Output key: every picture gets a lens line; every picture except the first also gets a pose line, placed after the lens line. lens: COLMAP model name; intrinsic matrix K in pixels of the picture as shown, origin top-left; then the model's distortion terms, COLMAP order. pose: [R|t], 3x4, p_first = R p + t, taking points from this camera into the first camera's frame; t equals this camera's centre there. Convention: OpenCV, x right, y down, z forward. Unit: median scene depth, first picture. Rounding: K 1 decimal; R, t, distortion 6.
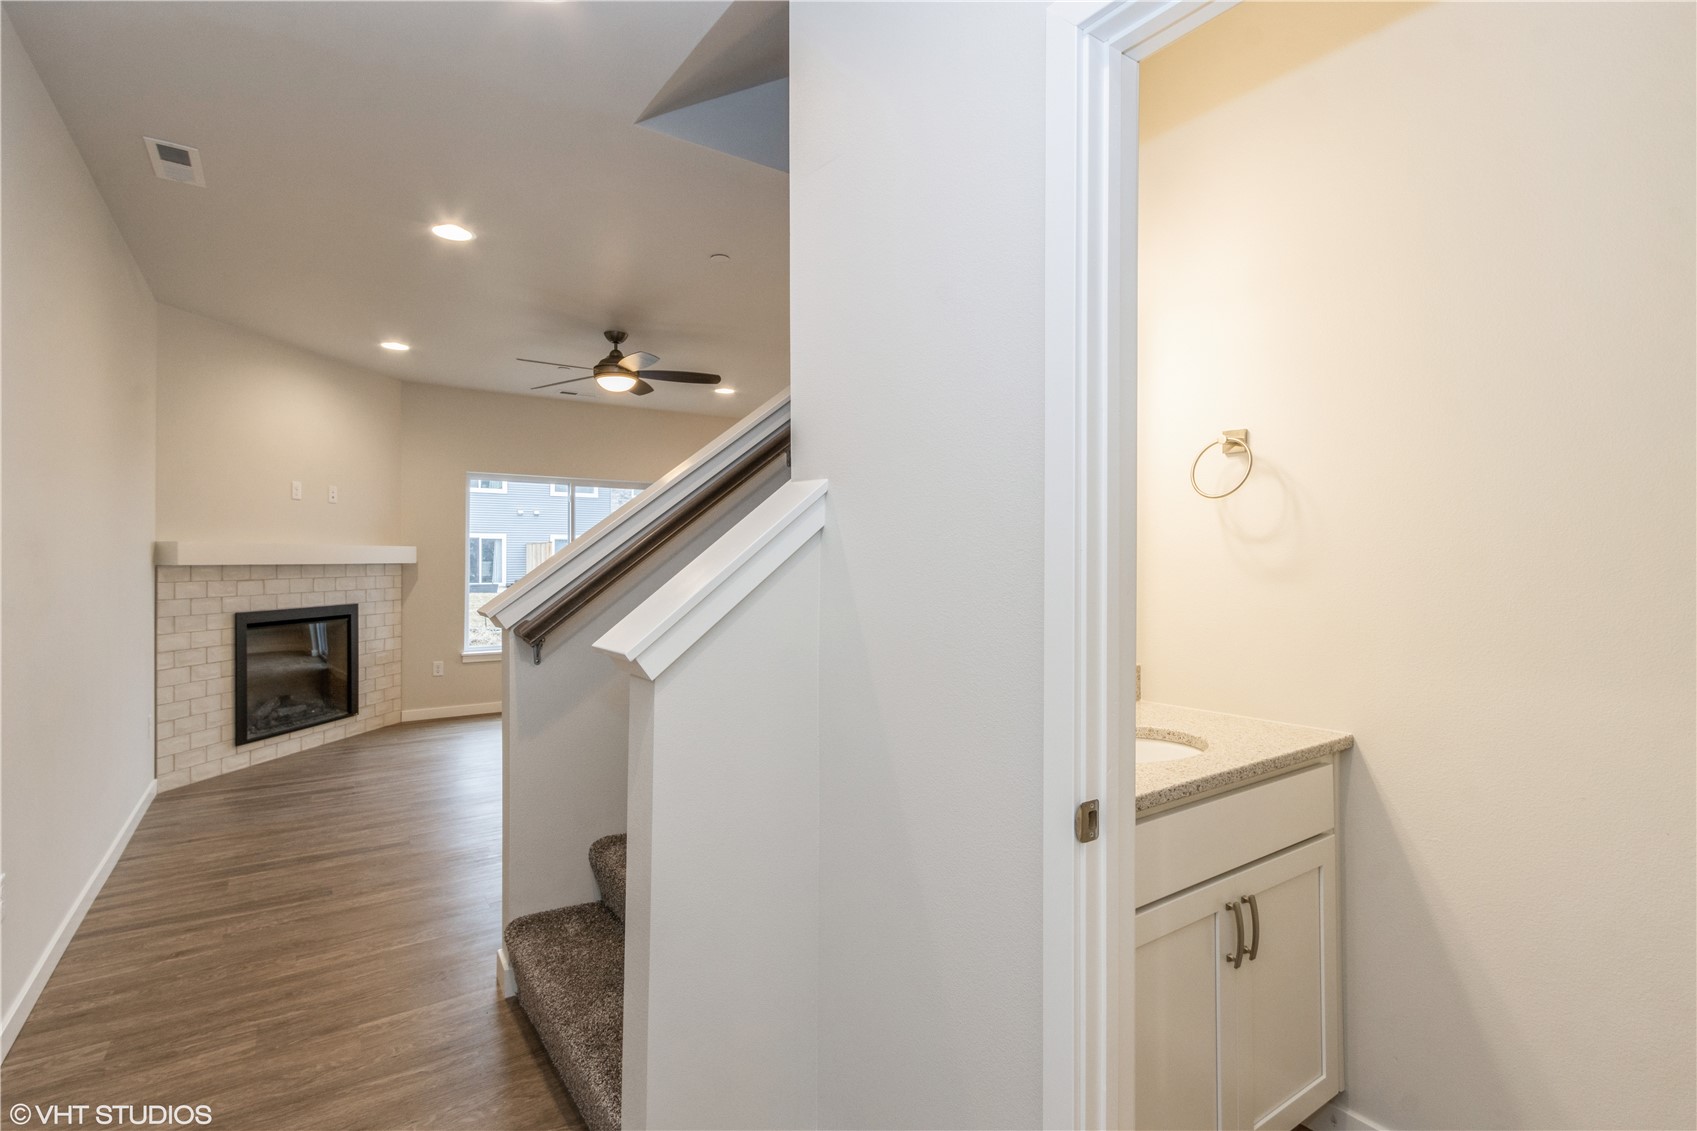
lens RADIAL K [[786.7, 0, 848.3], [0, 786.7, 565.1], [0, 0, 1]] dist [0.002809, -0.000205]
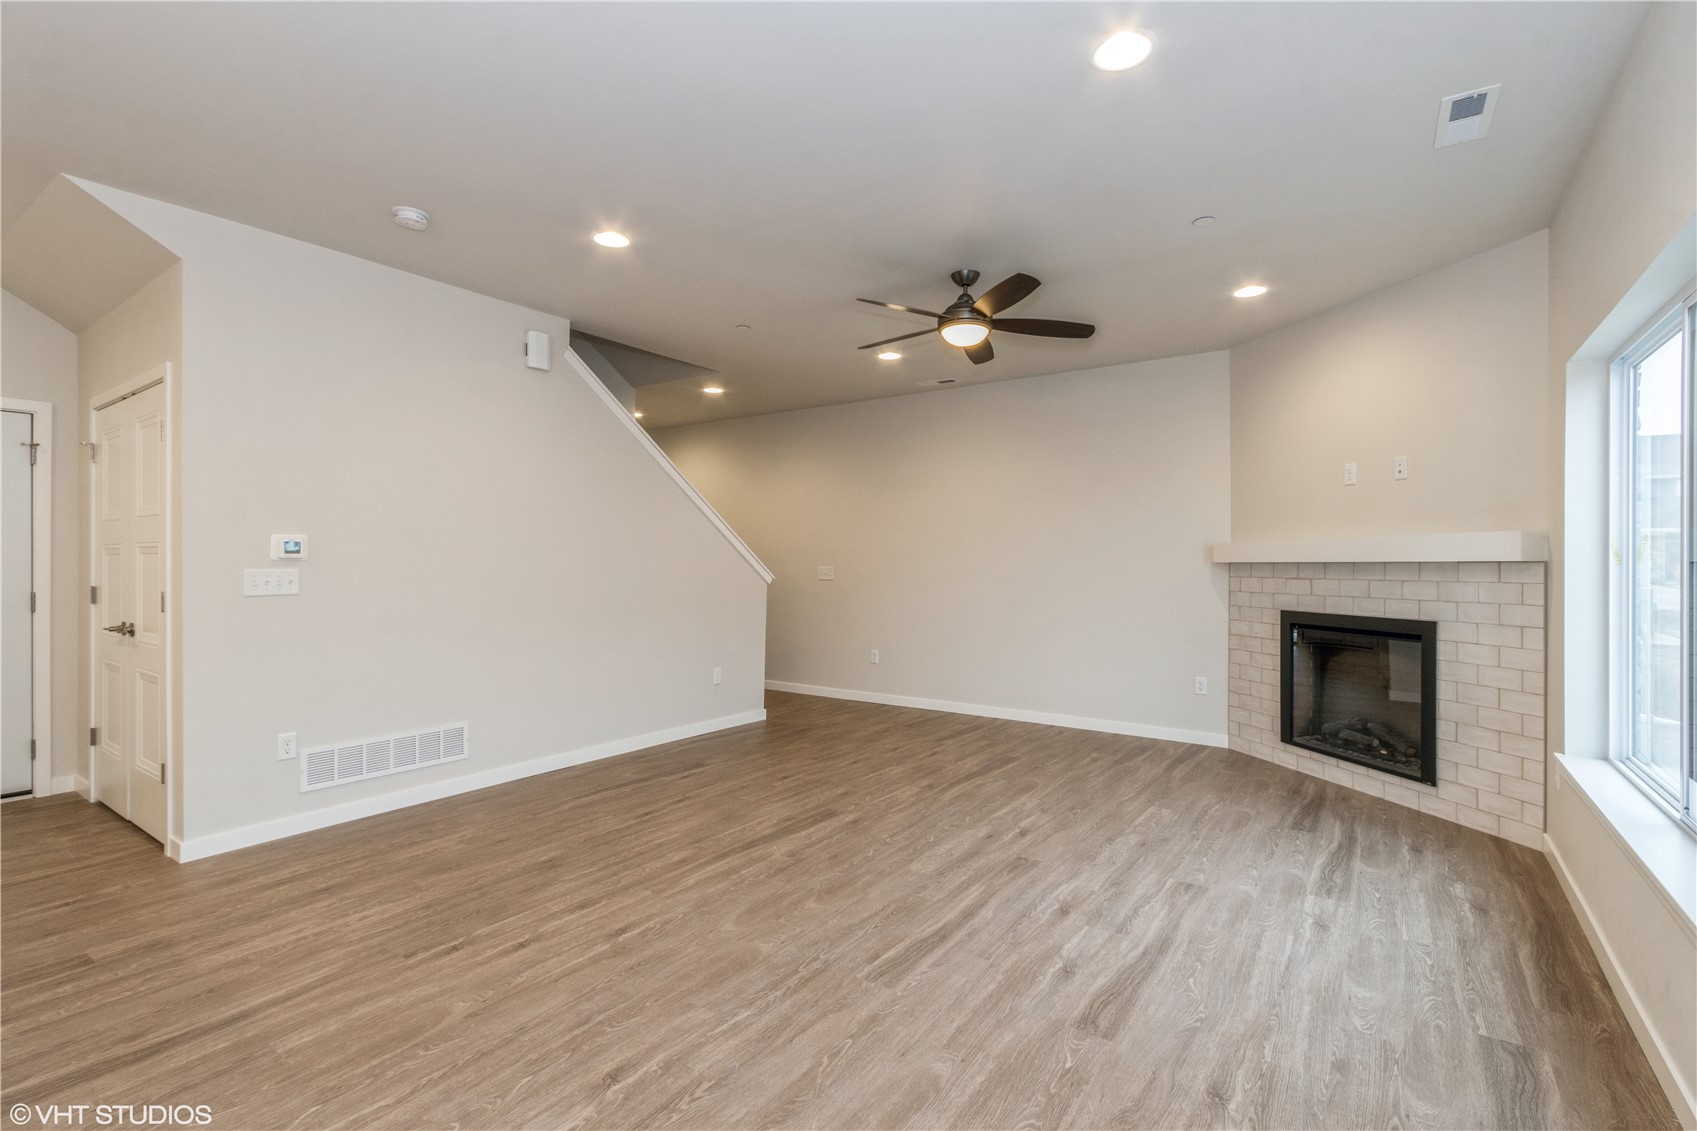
lens RADIAL K [[786.7, 0, 855.7], [0, 786.7, 562.4], [0, 0, 1]] dist [0.002809, -0.000205]
pose [[-0.936149, 0.002191, -0.351598, 0.085684], [0.000359, 0.999986, 0.005277, -0.005771], [0.351604, 0.004814, -0.936136, 1.661446]]
